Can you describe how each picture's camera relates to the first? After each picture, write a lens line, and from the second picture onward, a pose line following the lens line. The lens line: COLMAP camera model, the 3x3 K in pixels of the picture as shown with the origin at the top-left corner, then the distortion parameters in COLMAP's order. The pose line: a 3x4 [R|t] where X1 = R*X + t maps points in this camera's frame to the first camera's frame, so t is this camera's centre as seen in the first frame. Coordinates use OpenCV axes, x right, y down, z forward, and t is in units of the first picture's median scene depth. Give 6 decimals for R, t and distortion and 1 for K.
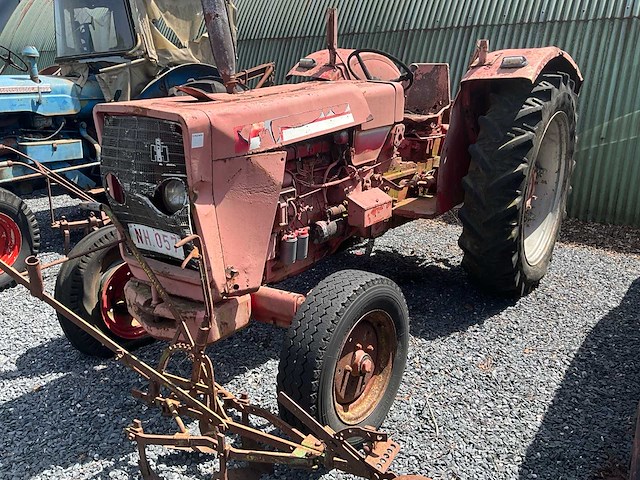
lens RADIAL K [[531.0, 0, 322.5], [0, 531.0, 240.2], [0, 0, 1]] dist [0.058076, -0.109308]
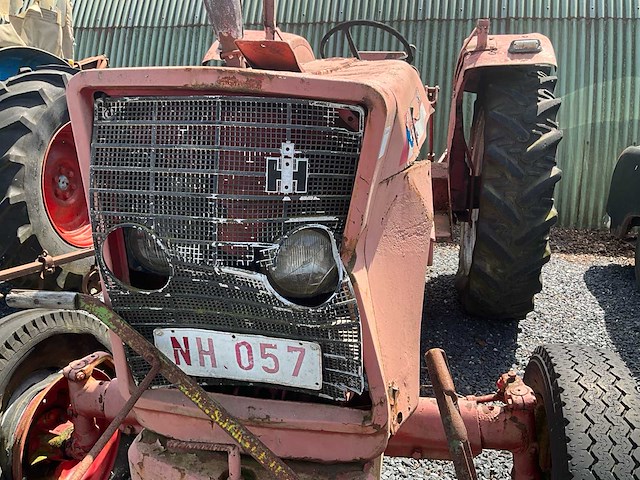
lens RADIAL K [[531.0, 0, 320.6], [0, 531.0, 241.9], [0, 0, 1]] dist [0.058076, -0.109308]
pose [[0.911433, -0.104358, 0.397994, -0.298134], [0.112352, 0.993663, 0.003255, -0.067101], [-0.395812, 0.041748, 0.917382, 0.370639]]
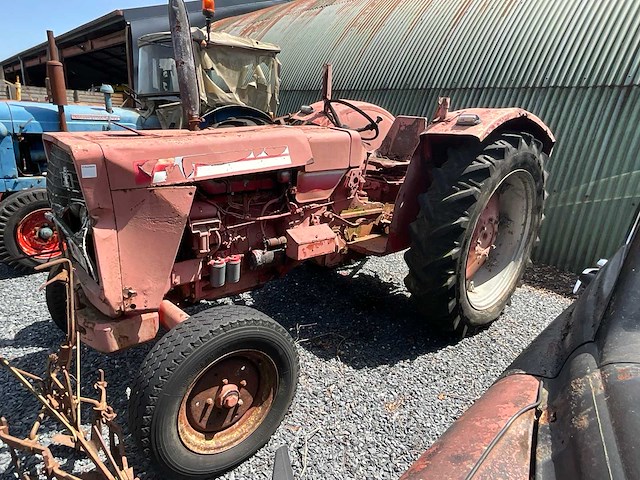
lens RADIAL K [[402.3, 0, 322.0], [0, 402.3, 241.9], [0, 0, 1]] dist [-0.015951, 0.019258]
pose [[0.978148, 0.116340, -0.172313, 0.238921], [-0.117123, 0.993101, 0.005647, -0.064873], [0.171781, 0.014658, 0.985026, 0.174485]]
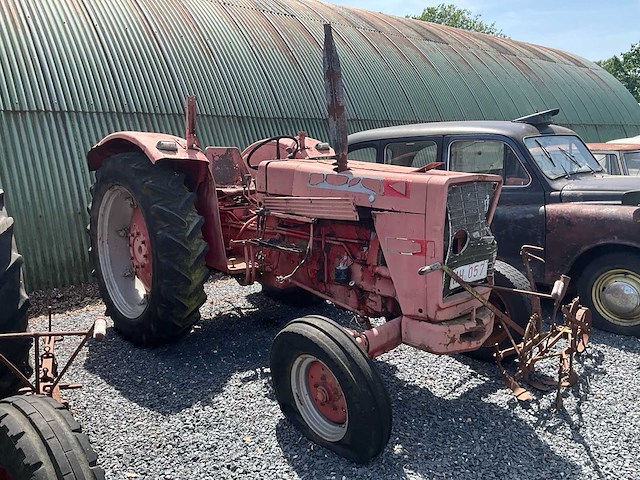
lens RADIAL K [[531.0, 0, 321.2], [0, 531.0, 241.7], [0, 0, 1]] dist [0.058076, -0.109308]
pose [[0.204975, -0.170492, 0.963804, -1.172000], [0.308038, 0.945910, 0.101816, -0.229587], [-0.929031, 0.276018, 0.246406, 0.698693]]
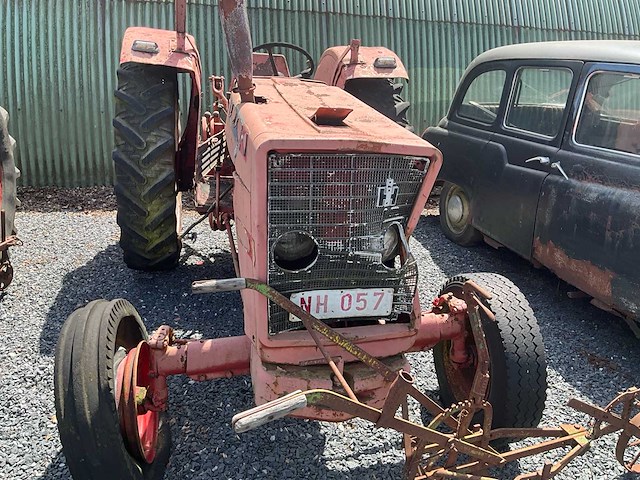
lens RADIAL K [[531.0, 0, 321.5], [0, 531.0, 243.6], [0, 0, 1]] dist [0.058076, -0.109308]
pose [[0.663971, -0.221060, 0.714335, -0.617733], [0.170172, 0.974906, 0.143524, -0.144749], [-0.728137, 0.026264, 0.684928, 0.336058]]
